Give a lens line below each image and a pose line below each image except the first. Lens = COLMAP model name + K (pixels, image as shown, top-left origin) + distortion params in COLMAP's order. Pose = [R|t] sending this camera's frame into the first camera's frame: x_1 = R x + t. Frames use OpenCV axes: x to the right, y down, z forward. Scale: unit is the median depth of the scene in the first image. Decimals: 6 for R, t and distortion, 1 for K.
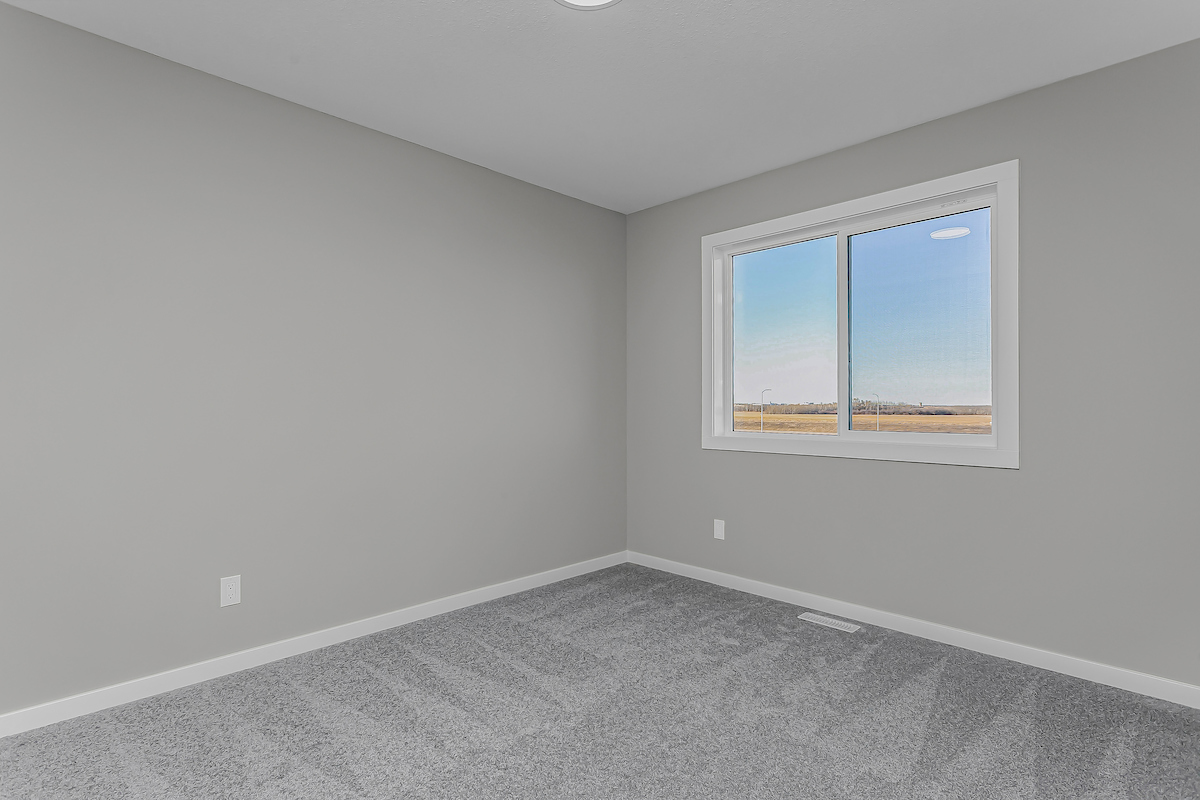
lens RADIAL K [[580.2, 0, 576.2], [0, 580.2, 404.2], [0, 0, 1]] dist [0.000895, 0.000225]
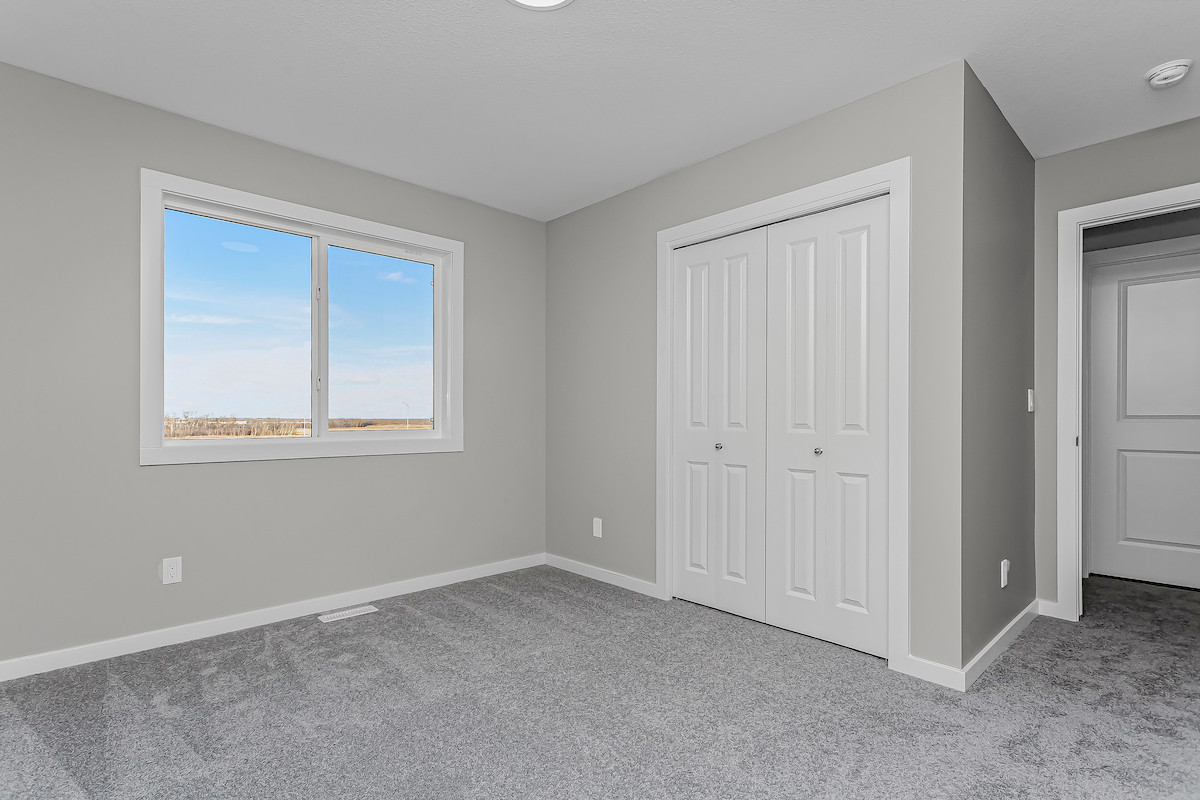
lens RADIAL K [[575.2, 0, 598.6], [0, 575.2, 415.8], [0, 0, 1]] dist [-0.000488, -0.000190]
pose [[0.014817, 0.005596, 0.999875, -0.605324], [0.001696, 0.999983, -0.005622, 0.026398], [-0.999889, 0.001779, 0.014807, 0.542709]]
